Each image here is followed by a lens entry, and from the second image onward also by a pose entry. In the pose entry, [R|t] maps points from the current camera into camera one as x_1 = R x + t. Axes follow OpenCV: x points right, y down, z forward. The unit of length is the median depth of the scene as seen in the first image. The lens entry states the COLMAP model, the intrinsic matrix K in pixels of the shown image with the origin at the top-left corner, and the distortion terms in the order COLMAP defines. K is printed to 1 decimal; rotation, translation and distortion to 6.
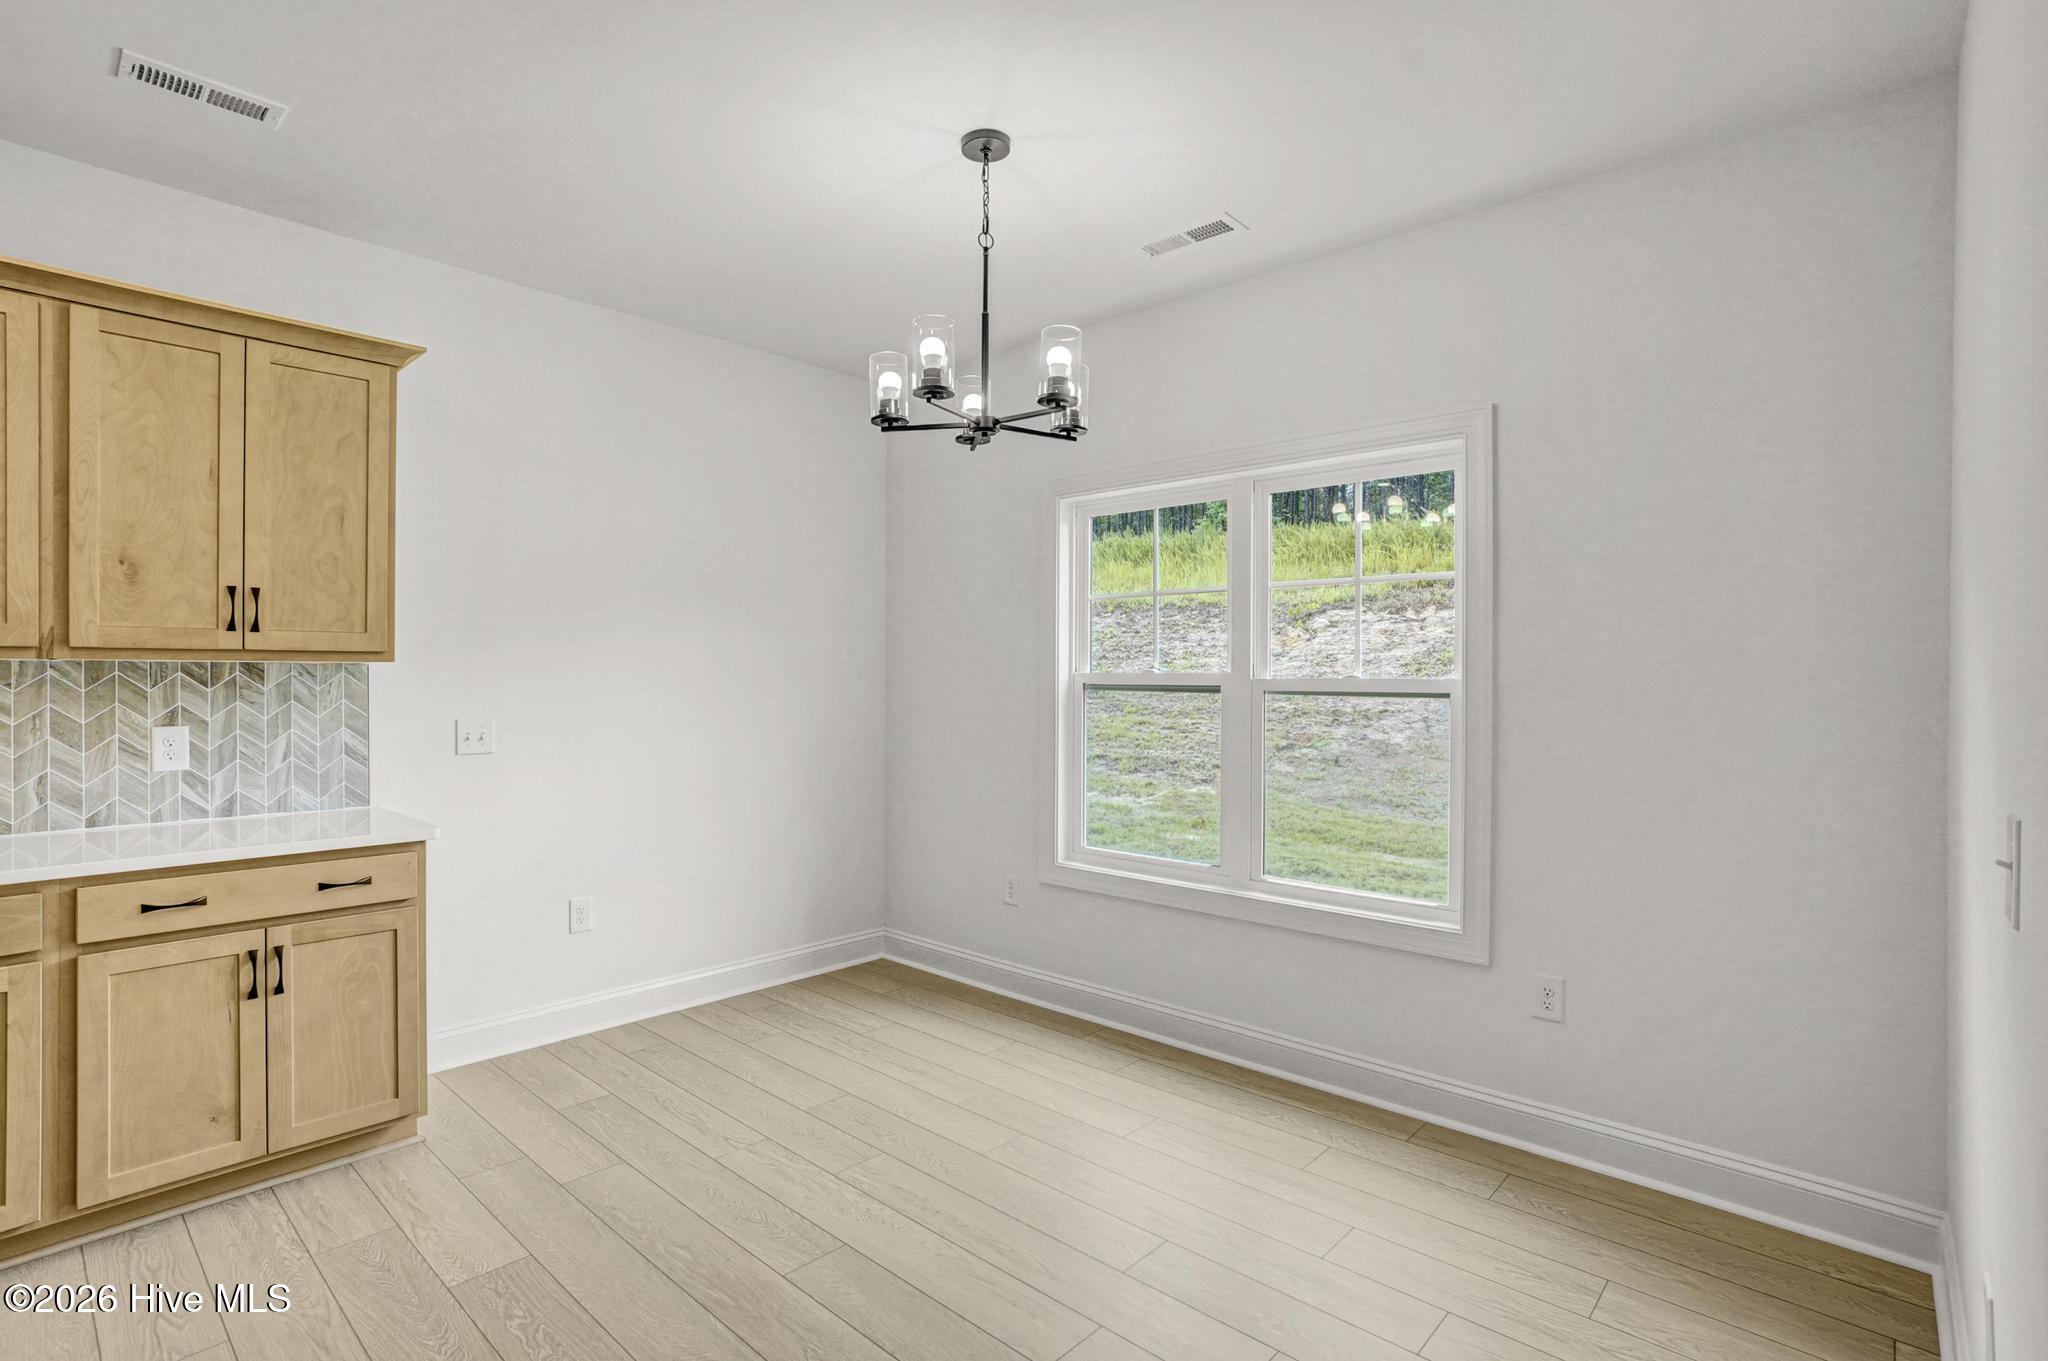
lens RADIAL K [[996.2, 0, 1016.8], [0, 996.2, 675.3], [0, 0, 1]] dist [-0.047422, 0.020959]
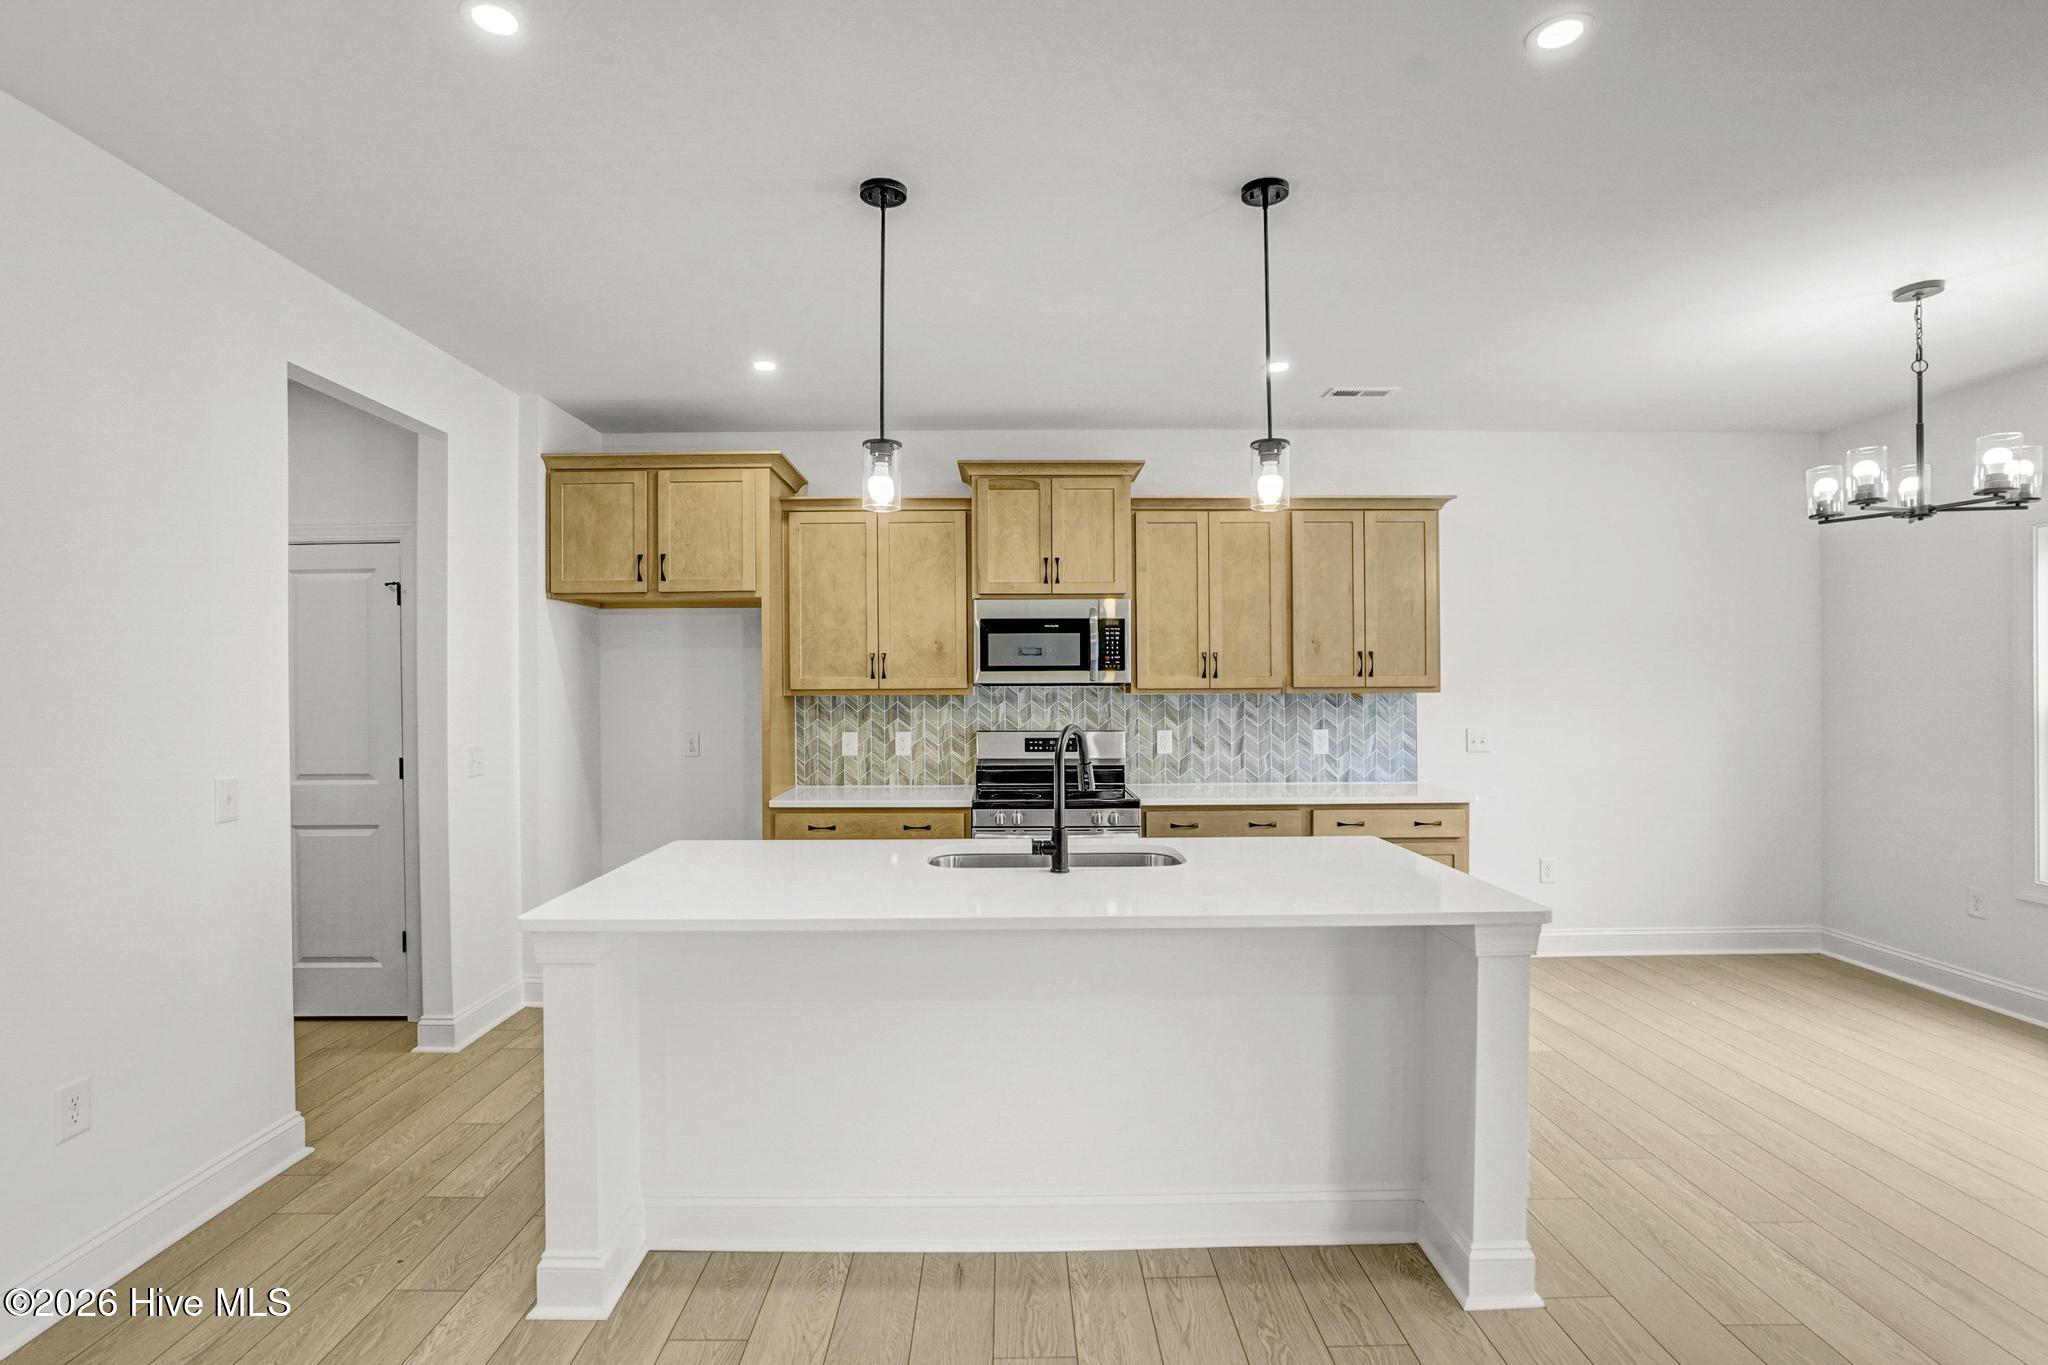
lens RADIAL K [[996.2, 0, 1000.4], [0, 996.2, 681.1], [0, 0, 1]] dist [-0.047422, 0.020959]
pose [[0.677675, -0.009113, -0.735305, 0.076417], [0.007001, 0.999958, -0.005941, -0.029981], [0.735328, -0.001121, 0.677710, -0.680585]]
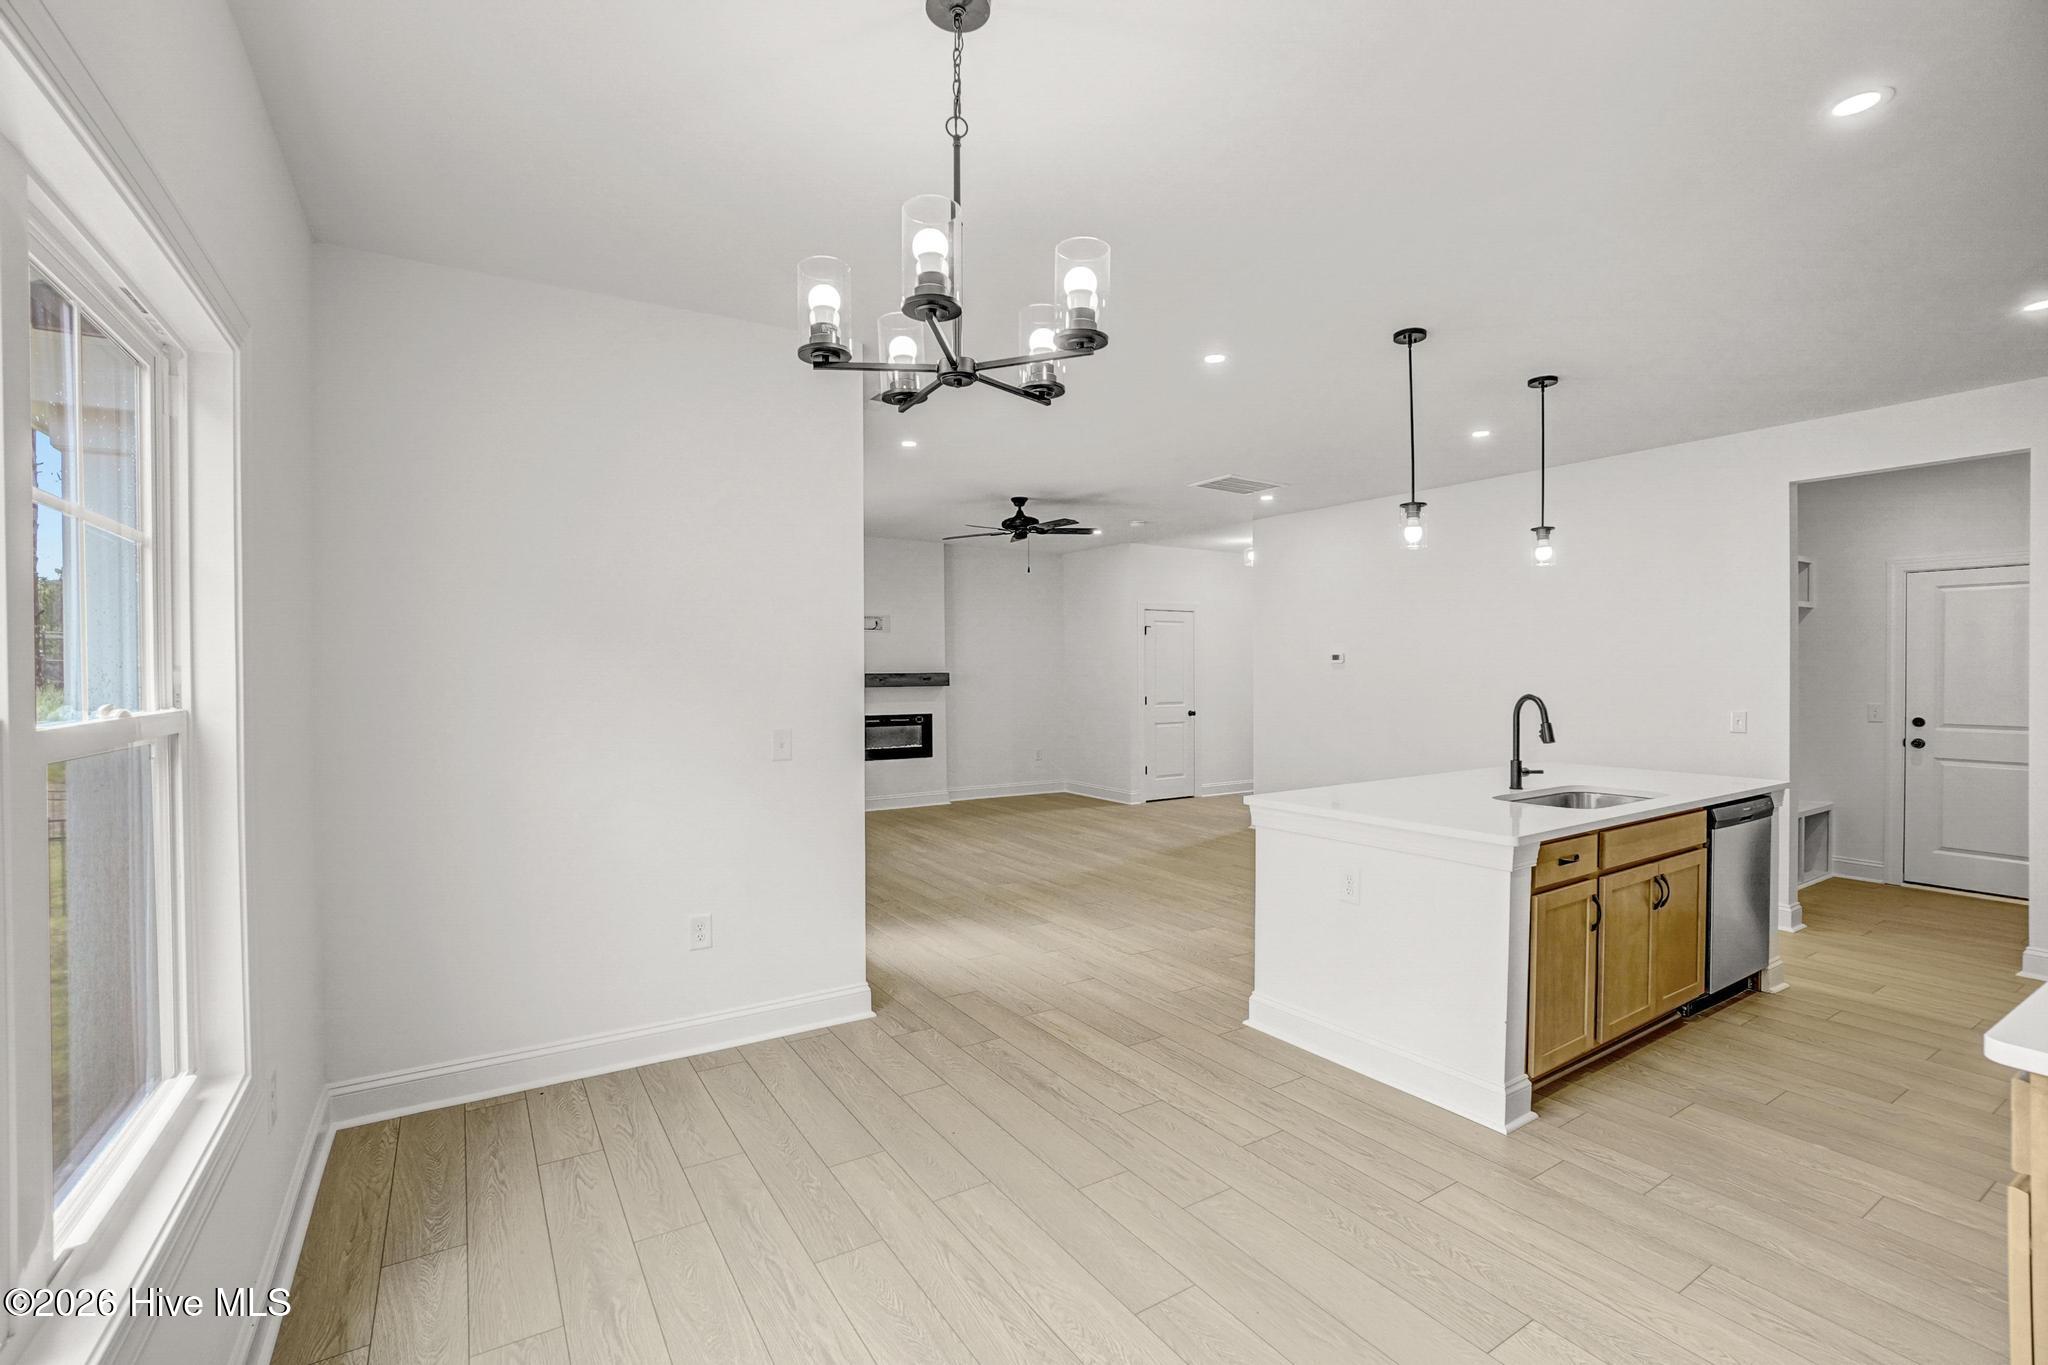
lens RADIAL K [[916.5, 0, 1018.9], [0, 916.5, 678.8], [0, 0, 1]] dist [-0.046883, 0.020239]
pose [[-0.967049, -0.003667, 0.254563, -0.236258], [-0.001280, 0.999954, 0.009542, -0.023902], [-0.254586, 0.008902, -0.967009, 1.551733]]
